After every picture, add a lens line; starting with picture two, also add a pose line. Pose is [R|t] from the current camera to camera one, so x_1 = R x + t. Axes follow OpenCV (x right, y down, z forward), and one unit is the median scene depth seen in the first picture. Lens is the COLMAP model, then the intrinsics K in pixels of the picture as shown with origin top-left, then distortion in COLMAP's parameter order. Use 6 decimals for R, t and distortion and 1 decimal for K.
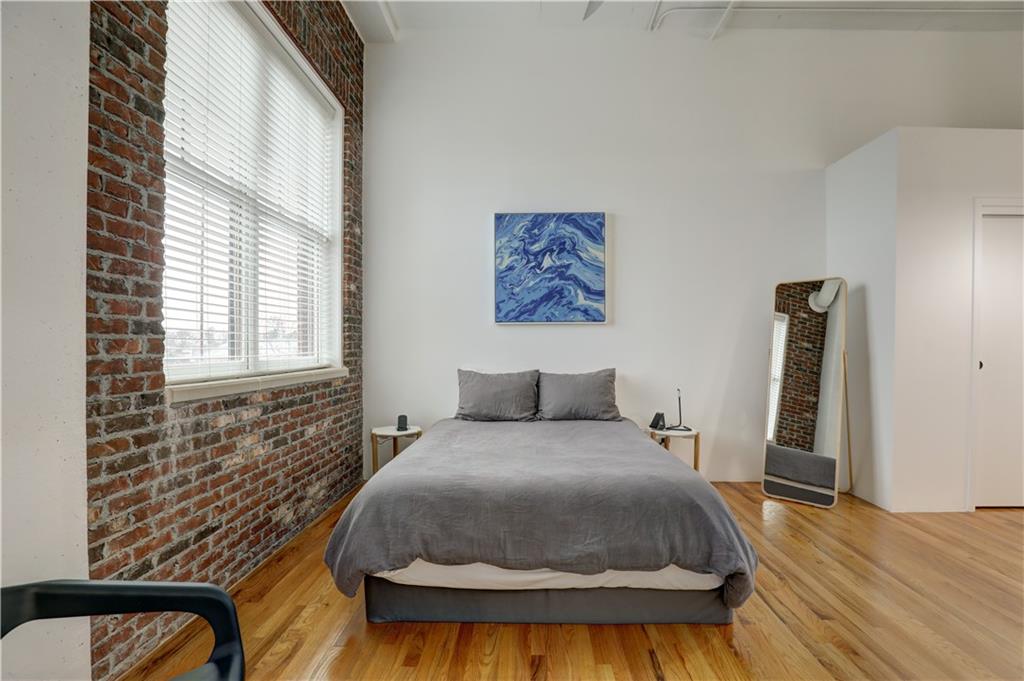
lens RADIAL K [[467.6, 0, 521.1], [0, 467.6, 347.1], [0, 0, 1]] dist [-0.024918, 0.000720]
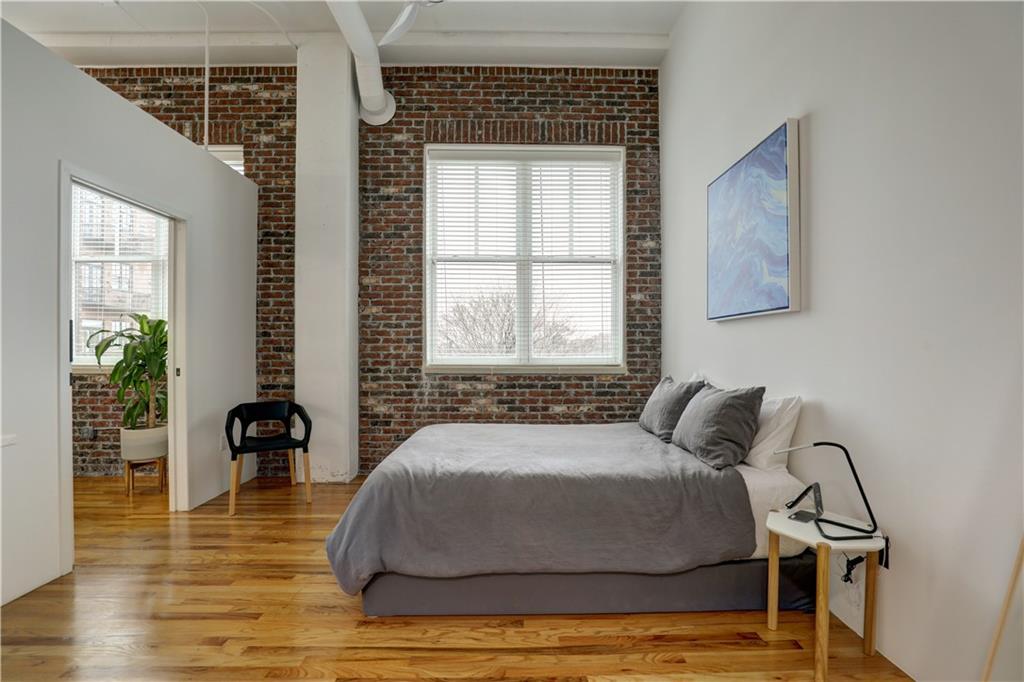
lens RADIAL K [[471.5, 0, 516.0], [0, 471.5, 346.8], [0, 0, 1]] dist [-0.029336, 0.000428]
pose [[0.040142, -0.001350, -0.999193, 0.831349], [-0.003704, 0.999992, -0.001499, -0.003837], [0.999187, 0.003761, 0.040137, 0.708169]]
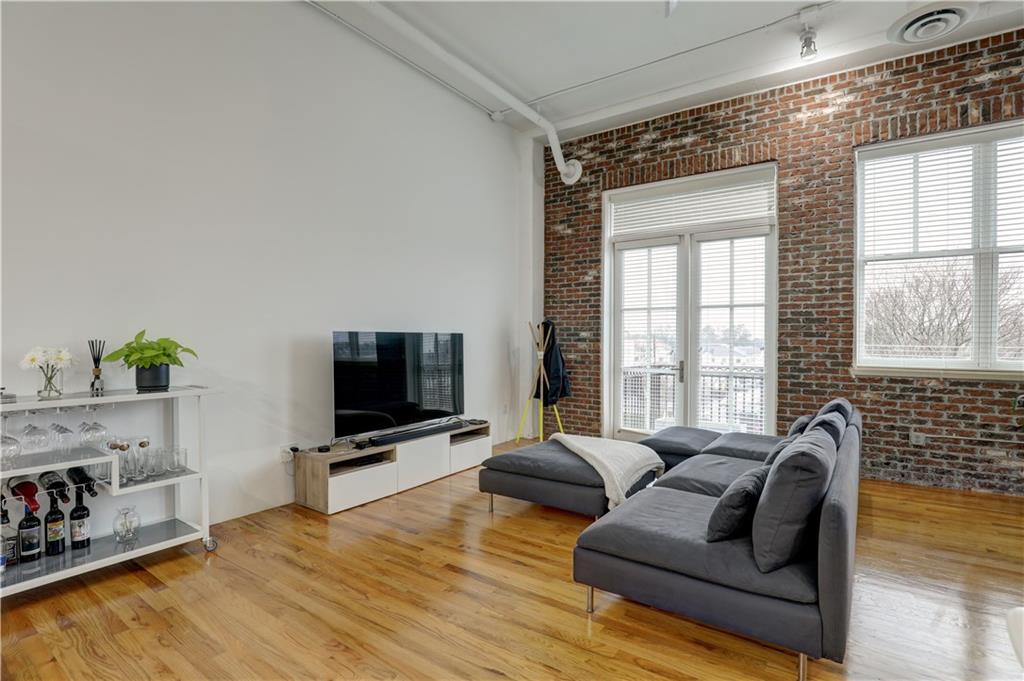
lens RADIAL K [[473.6, 0, 512.5], [0, 473.6, 345.7], [0, 0, 1]] dist [-0.025416, 0.001491]
pose [[-0.575173, 0.000692, -0.818032, 1.113164], [-0.011967, 0.999886, 0.009259, -0.007833], [0.817944, 0.015115, -0.575099, -0.518421]]
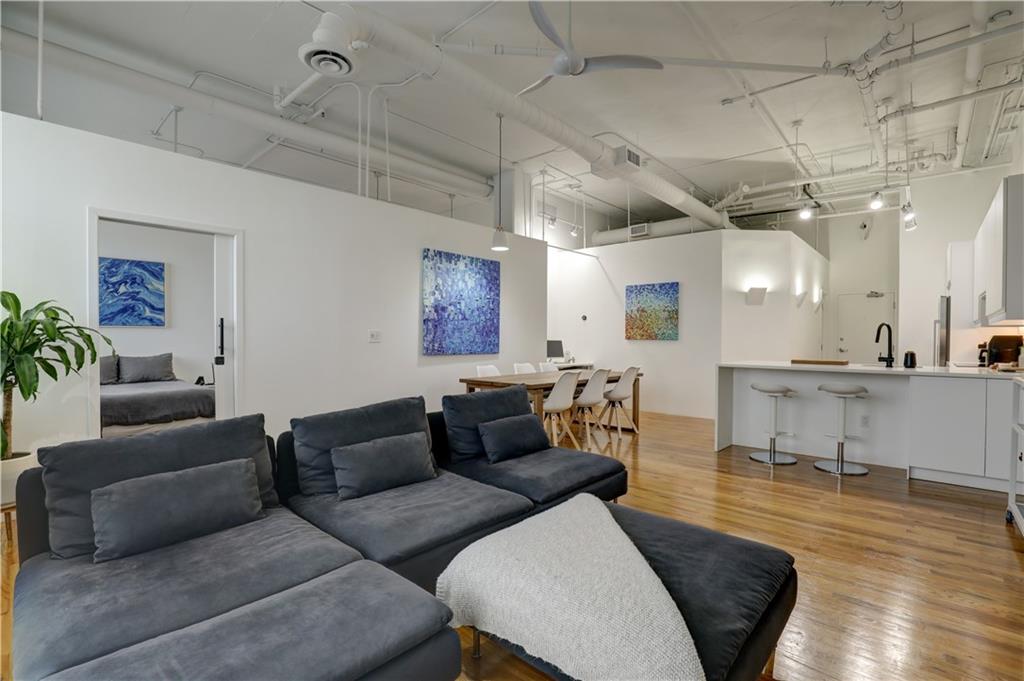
lens RADIAL K [[473.6, 0, 512.5], [0, 473.6, 345.7], [0, 0, 1]] dist [-0.025416, 0.001491]
pose [[0.666131, -0.009762, 0.745771, -0.280322], [0.001477, 0.999930, 0.011770, -0.001149], [-0.745833, -0.006738, 0.666099, -1.232175]]
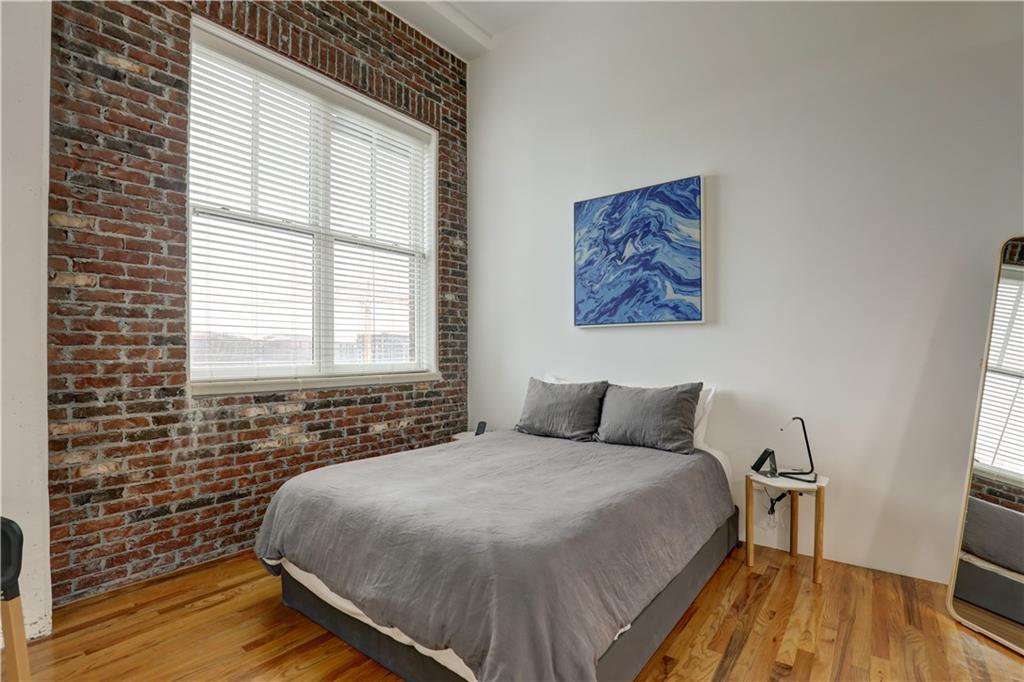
lens RADIAL K [[479.9, 0, 521.9], [0, 479.9, 350.2], [0, 0, 1]] dist [-0.036339, 0.006973]
pose [[0.808361, -0.001669, -0.588685, 0.443395], [-0.000204, 0.999995, -0.003115, -0.004104], [0.588687, 0.002639, 0.808357, 0.232646]]
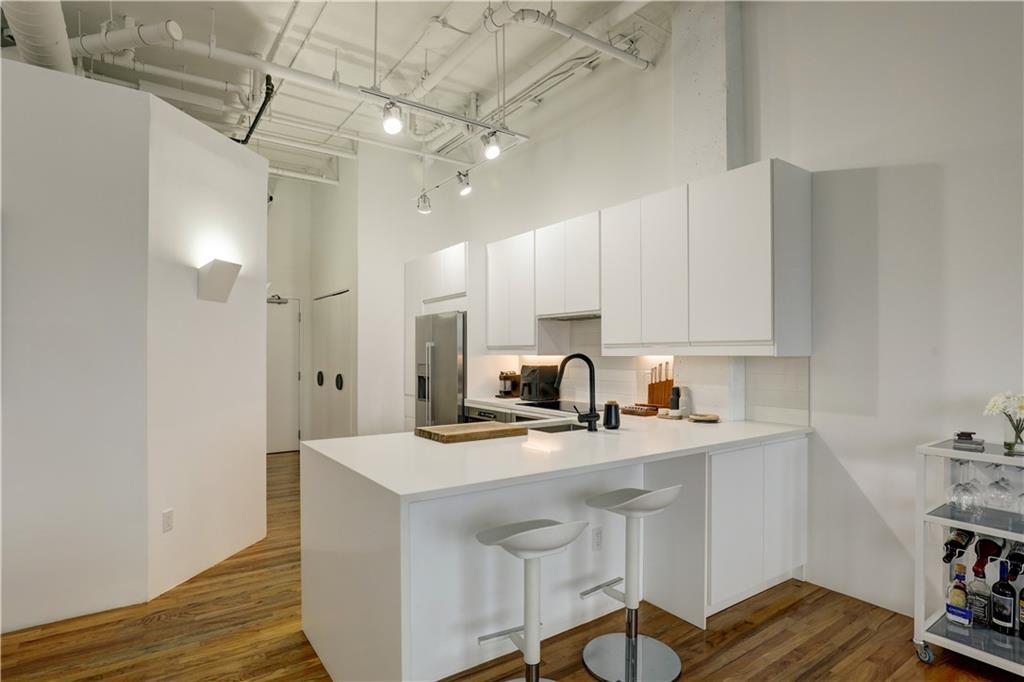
lens RADIAL K [[543.5, 0, 512.0], [0, 543.5, 341.0], [0, 0, 1]] dist [-0.003418, -0.000908]
pose [[-0.587793, 0.016035, 0.808852, 0.723009], [0.004684, 0.999854, -0.016418, -0.054388], [-0.808998, -0.005862, -0.587783, -0.548477]]
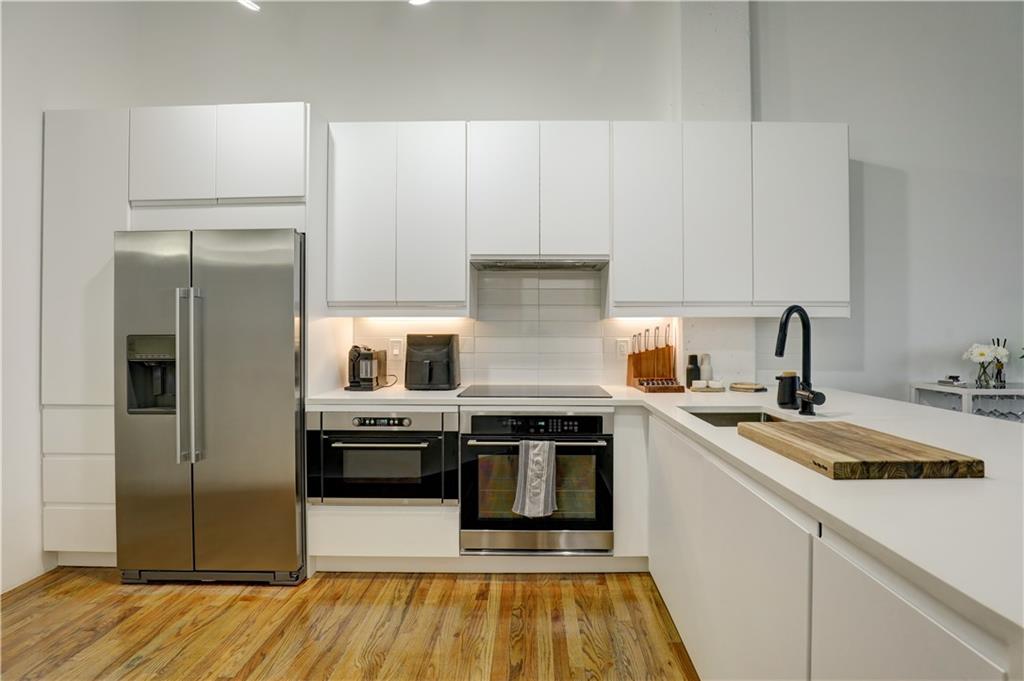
lens RADIAL K [[494.7, 0, 541.4], [0, 494.7, 333.3], [0, 0, 1]] dist [-0.024703, 0.000662]
pose [[-0.999992, -0.002543, -0.002976, 1.659646], [-0.002557, 0.999986, 0.004616, -0.019487], [0.002965, 0.004623, -0.999985, -0.605379]]
